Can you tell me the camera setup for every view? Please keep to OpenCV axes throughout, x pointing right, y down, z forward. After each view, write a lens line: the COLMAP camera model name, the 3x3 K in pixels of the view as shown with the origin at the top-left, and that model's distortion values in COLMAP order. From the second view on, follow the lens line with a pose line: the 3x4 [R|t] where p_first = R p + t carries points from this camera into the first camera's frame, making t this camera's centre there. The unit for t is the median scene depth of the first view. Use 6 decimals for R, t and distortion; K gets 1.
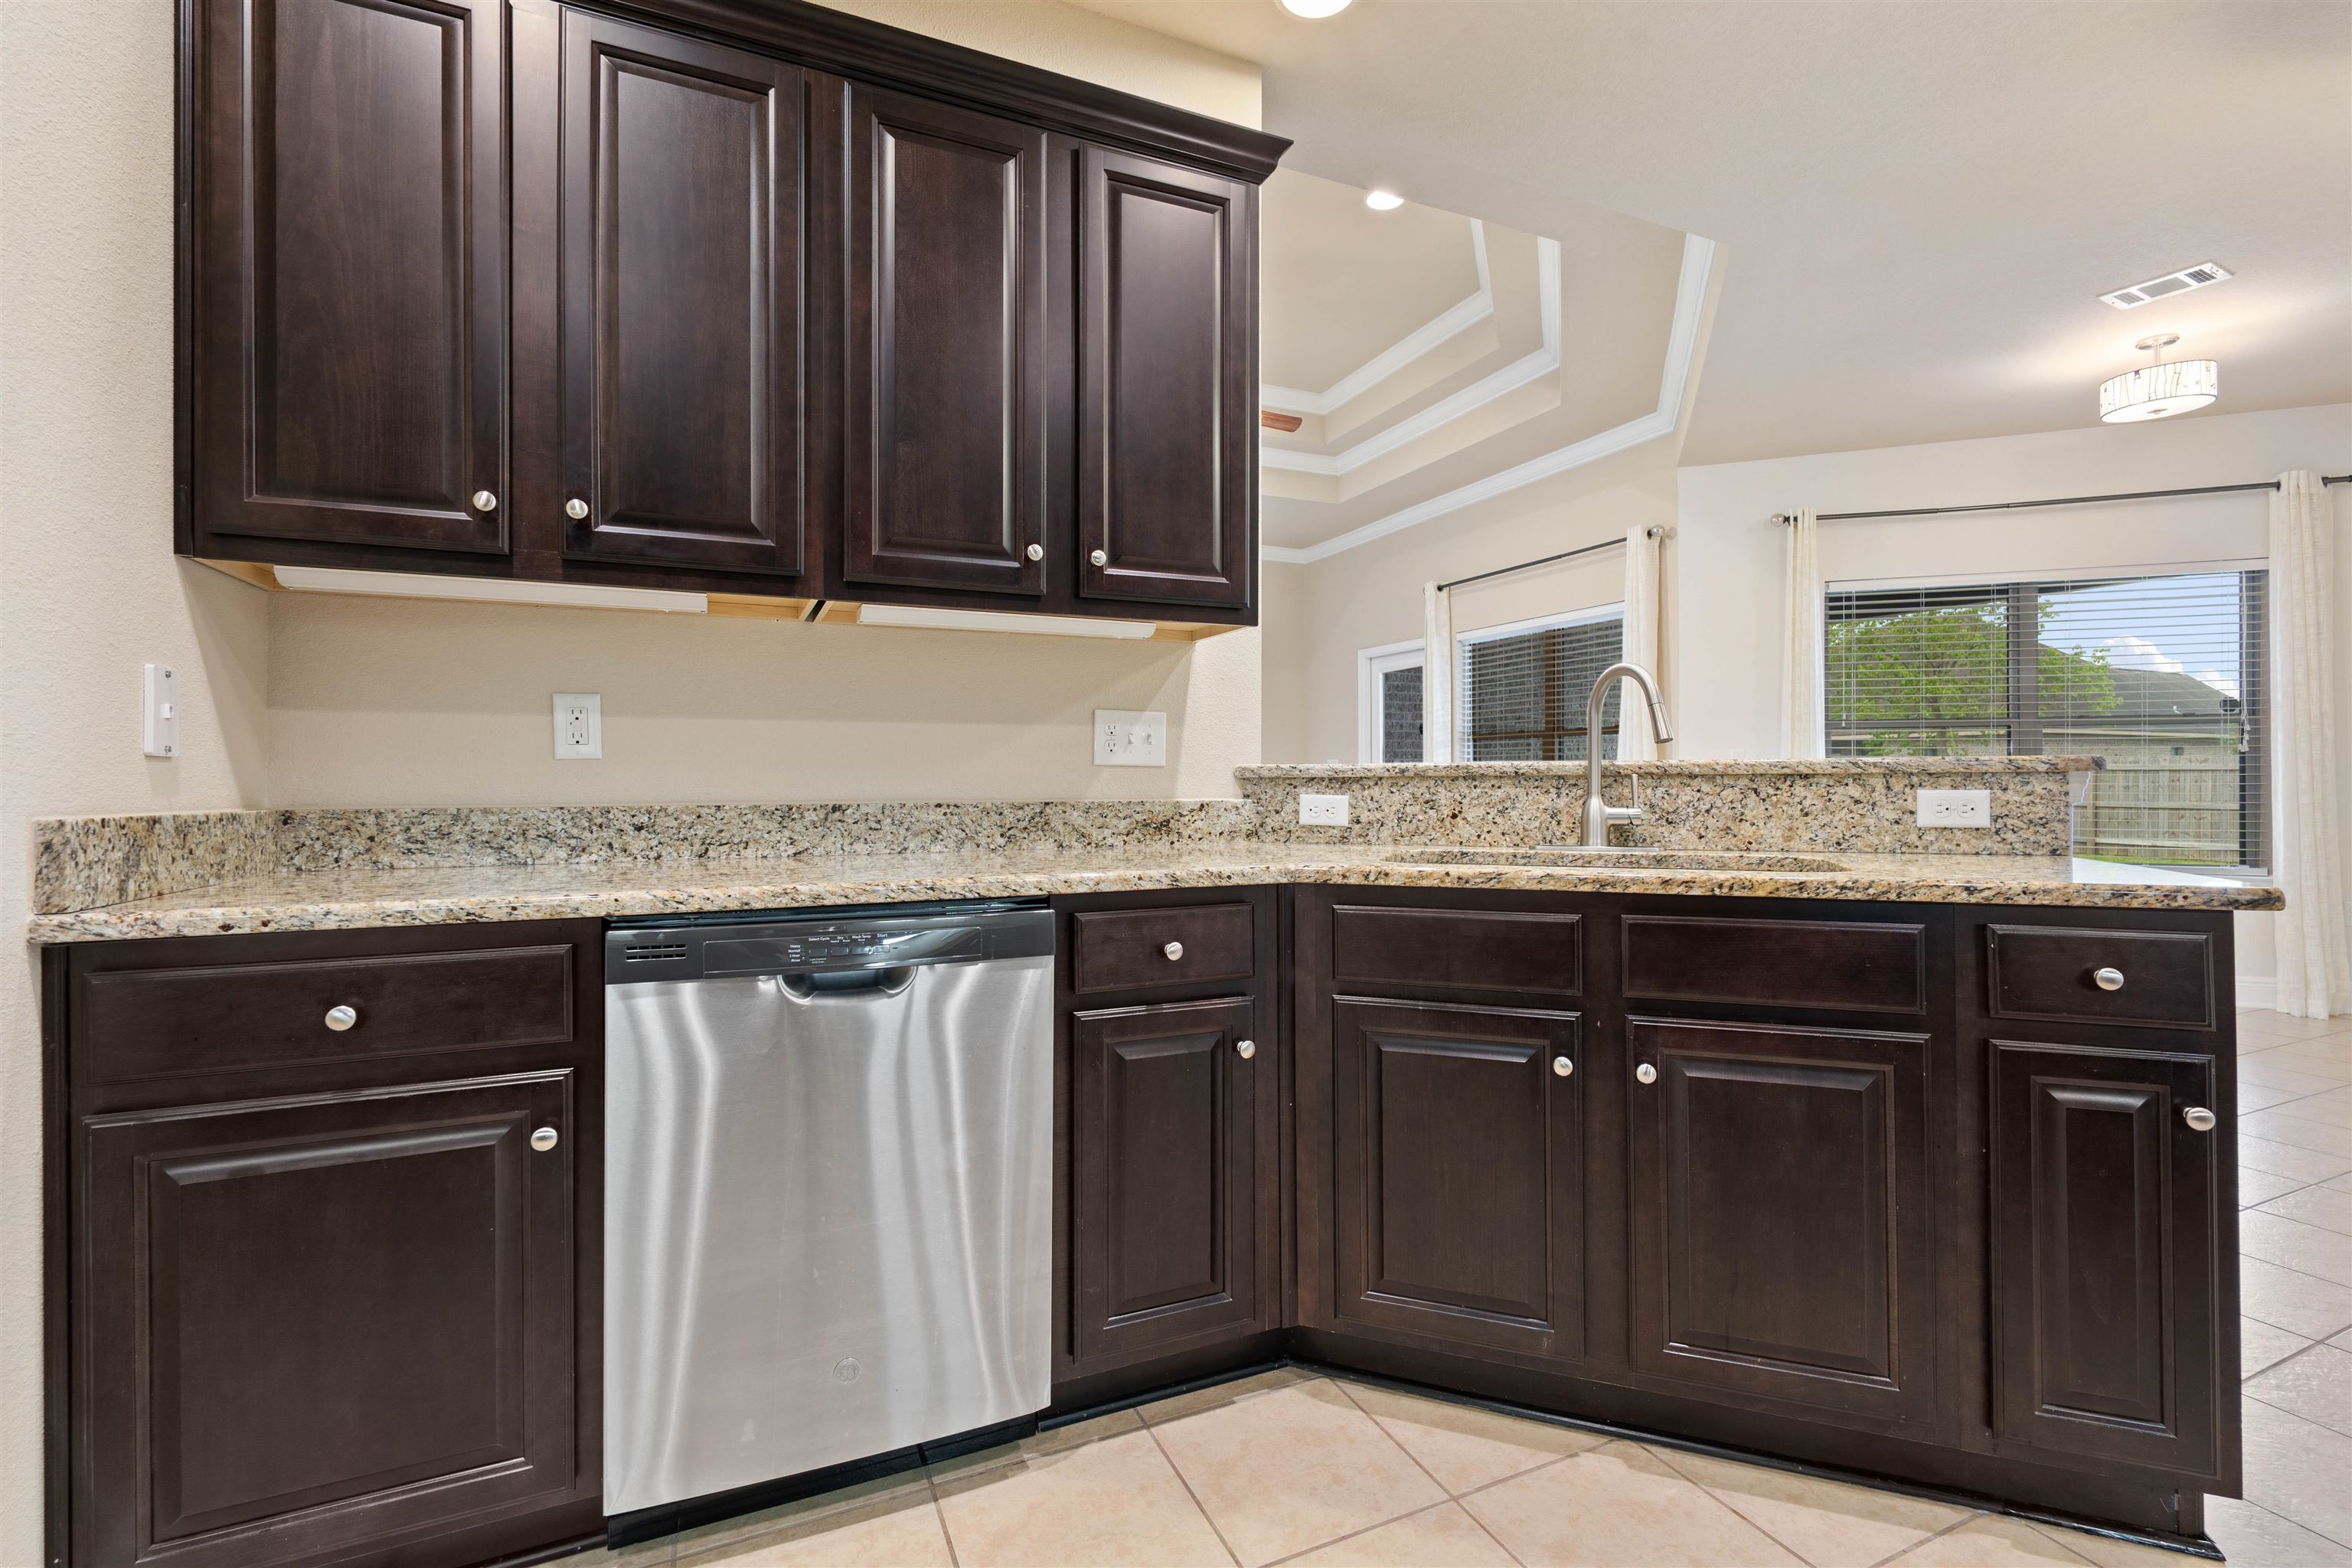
lens RADIAL K [[1039.7, 0, 1176.0], [0, 1039.7, 784.0], [0, 0, 1]] dist [-0.004782, -0.000100]
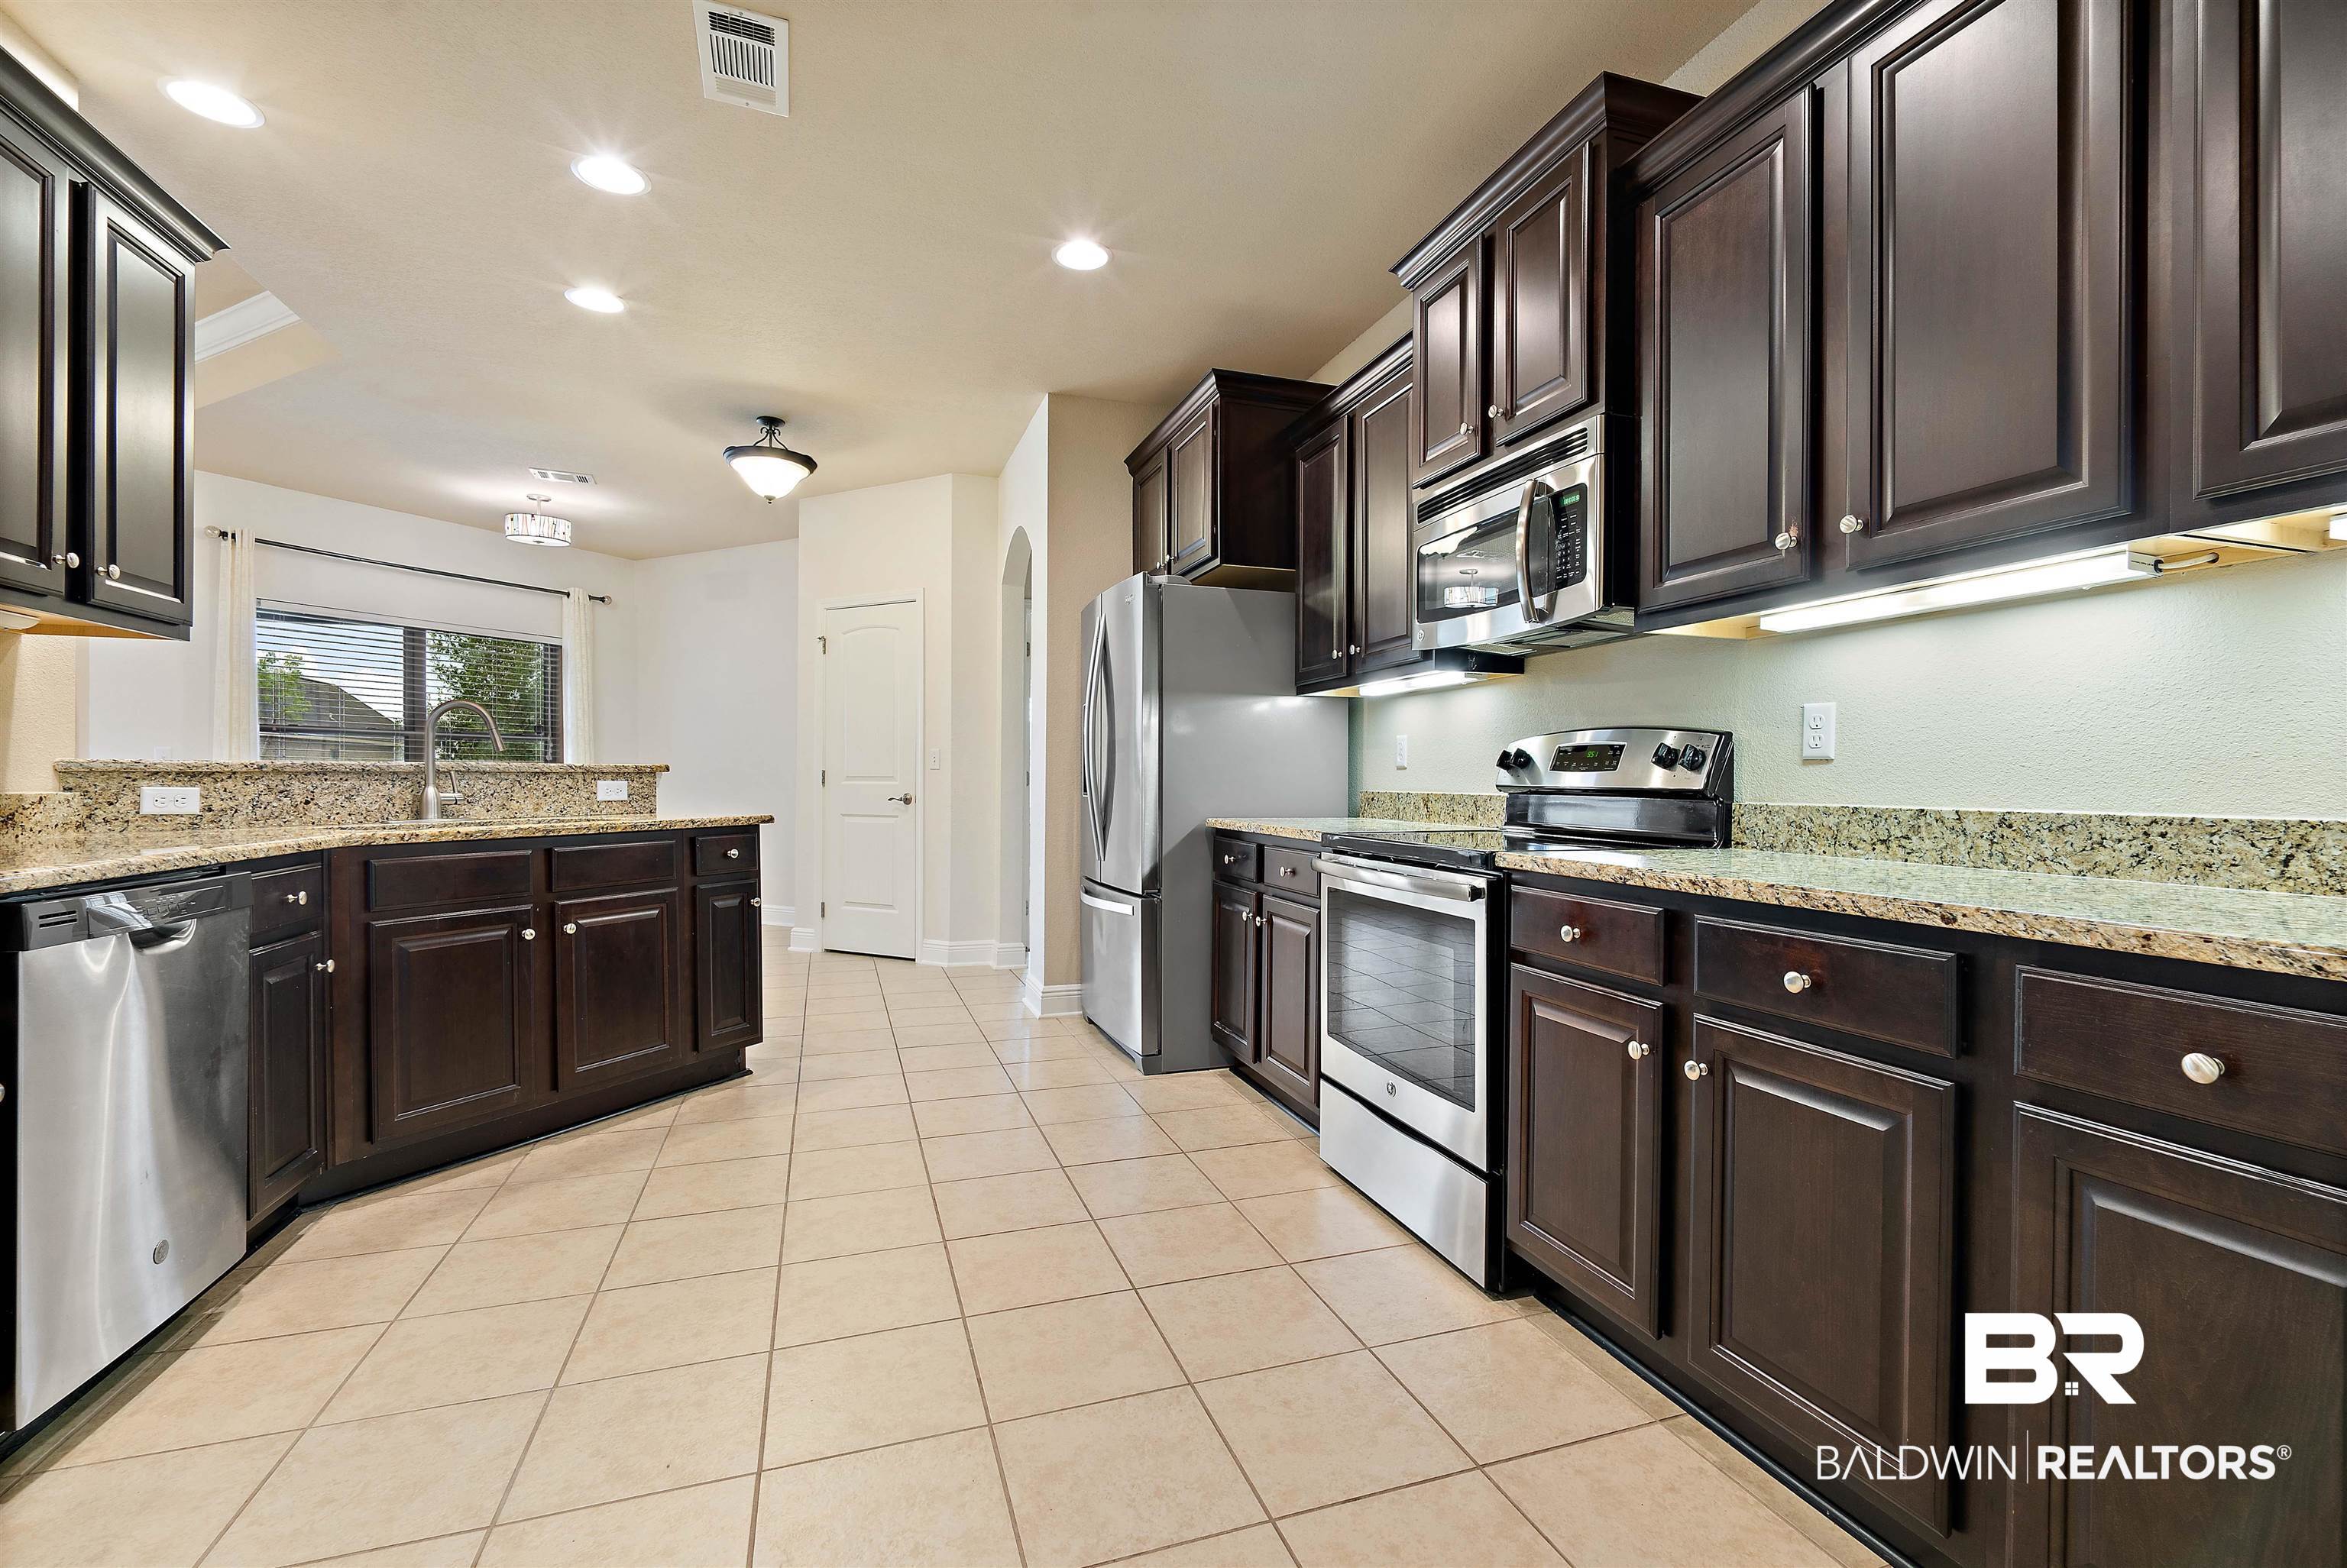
lens RADIAL K [[1017.9, 0, 1178.1], [0, 1017.9, 779.3], [0, 0, 1]] dist [-0.000381, 0.000434]
pose [[0.097962, 0.001779, 0.995189, -0.918514], [0.003039, 0.999993, -0.002087, 0.008211], [-0.995185, 0.003229, 0.097956, -0.209702]]
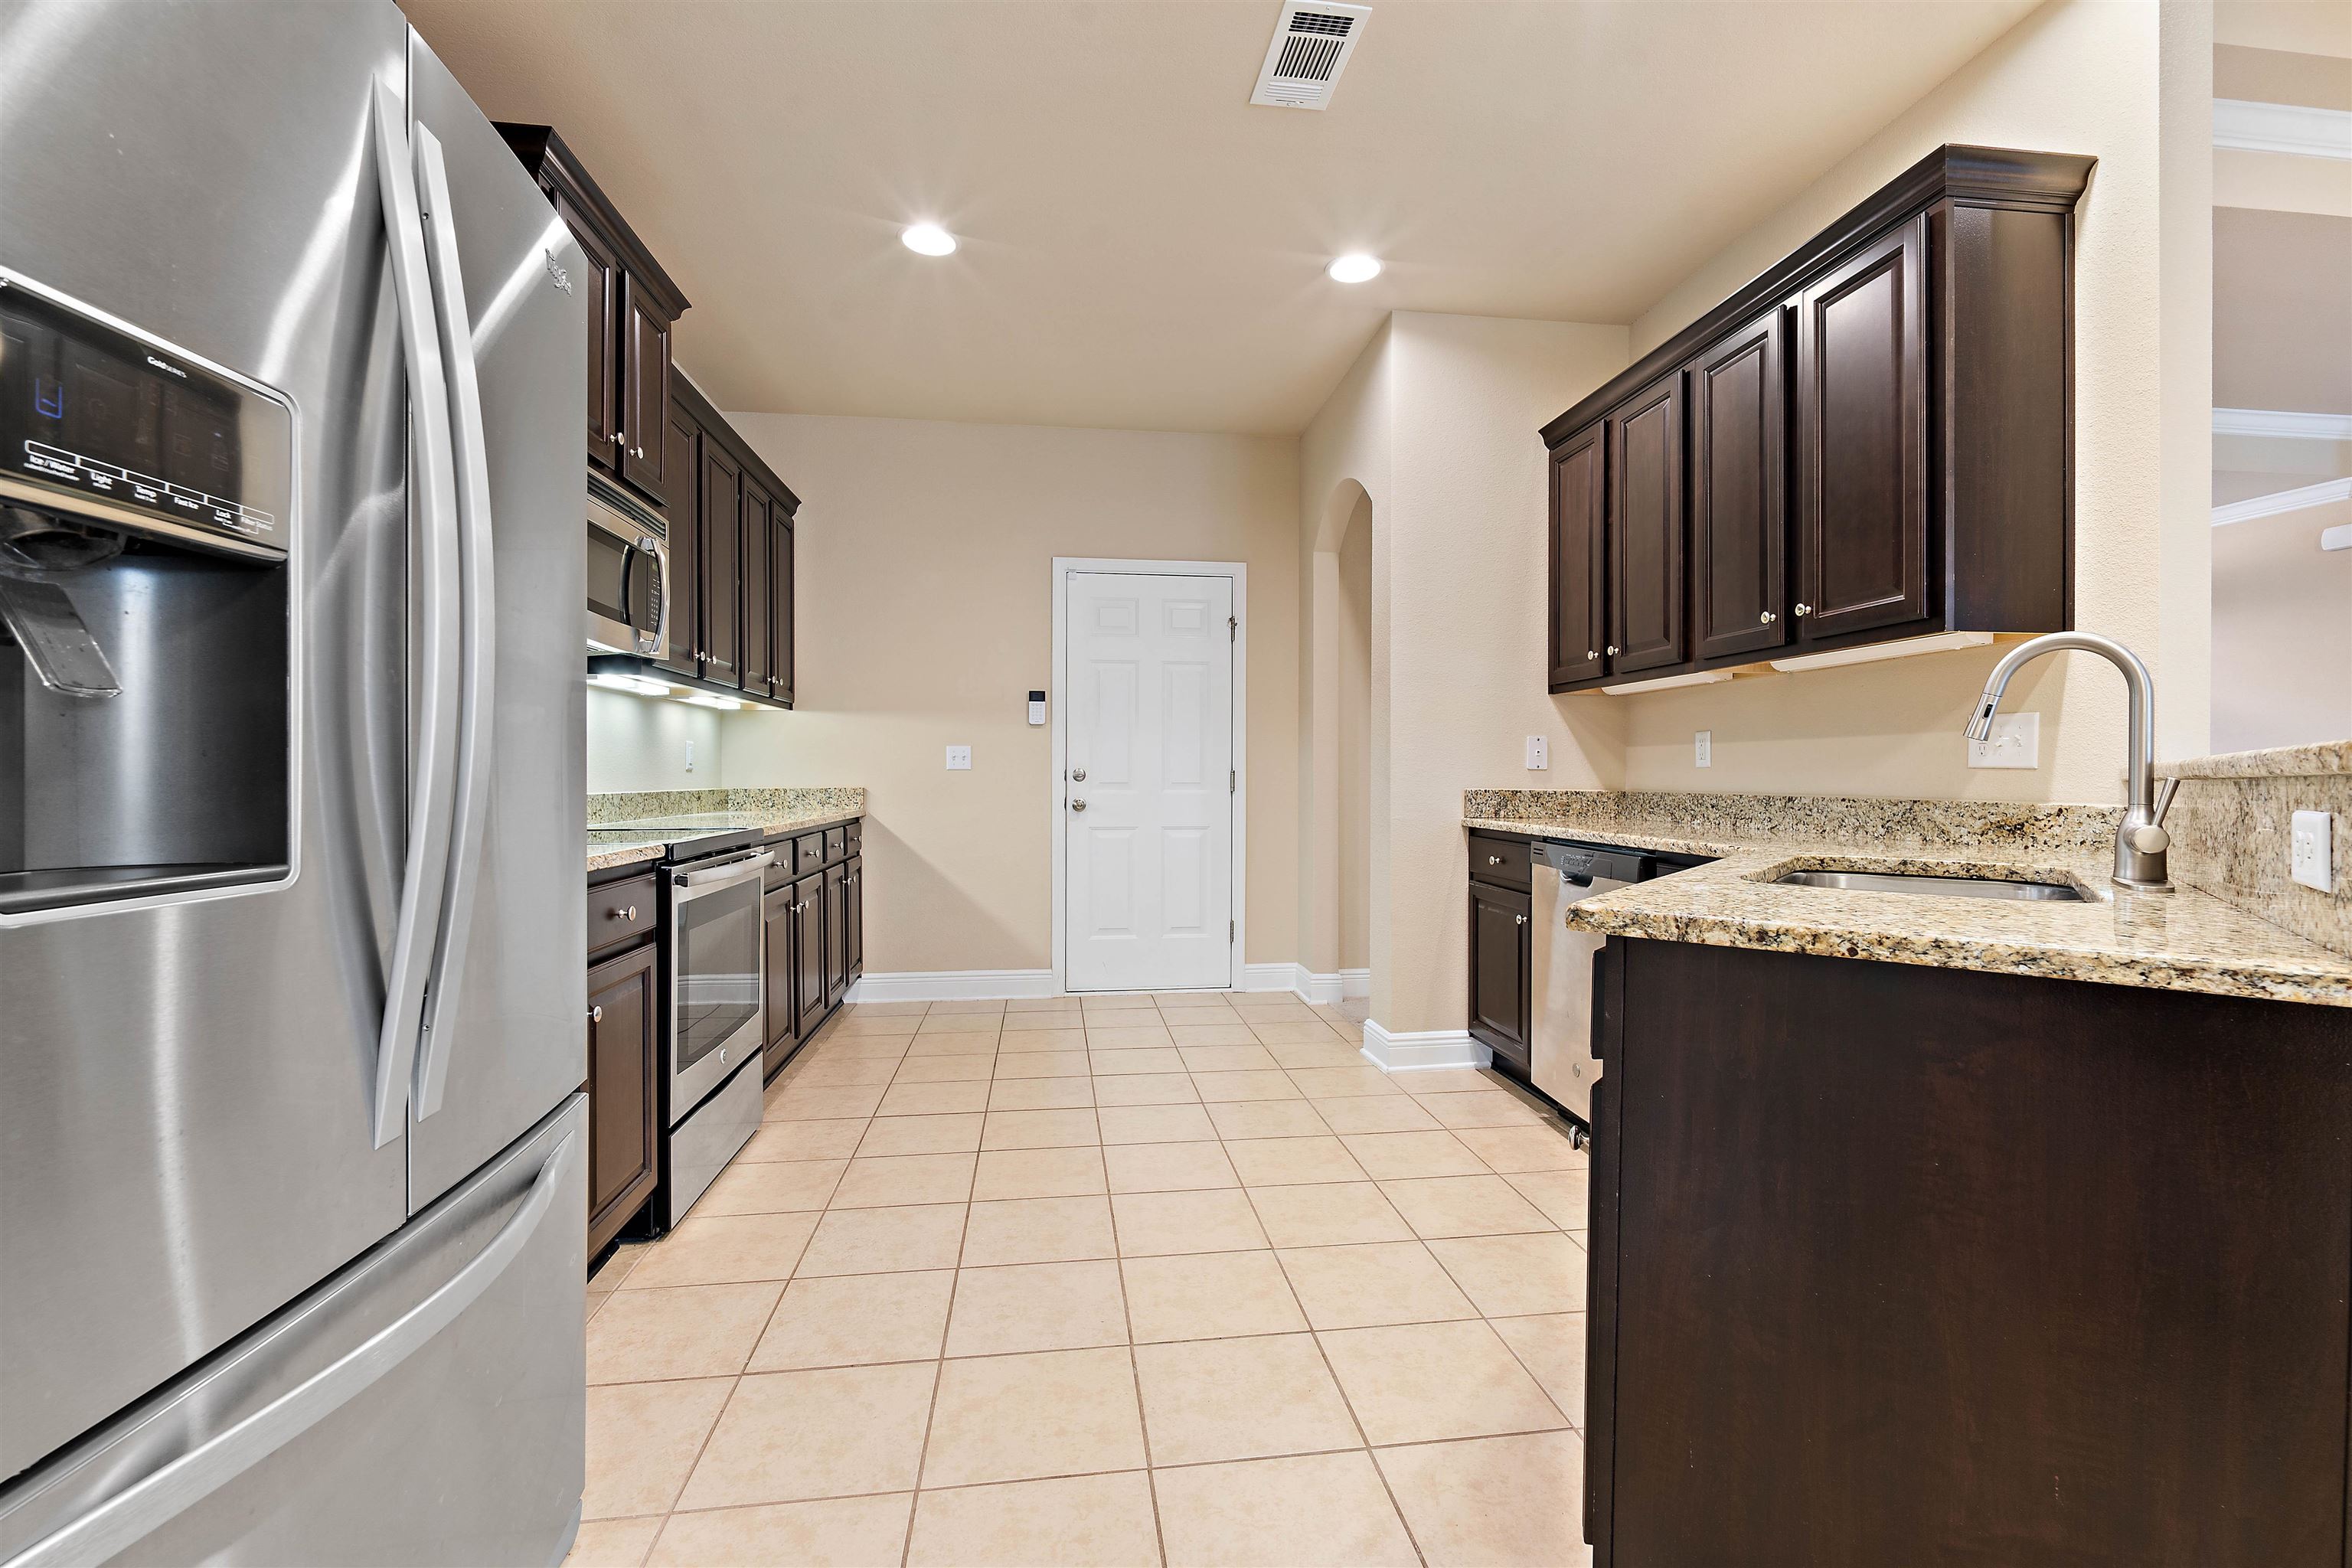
lens RADIAL K [[1024.7, 0, 1187.1], [0, 1024.7, 786.4], [0, 0, 1]] dist [-0.001436, -0.001414]
pose [[-0.292452, 0.013328, -0.956187, 1.208956], [-0.003510, 0.999881, 0.015011, -0.012292], [0.956274, 0.007746, -0.292371, 0.567445]]
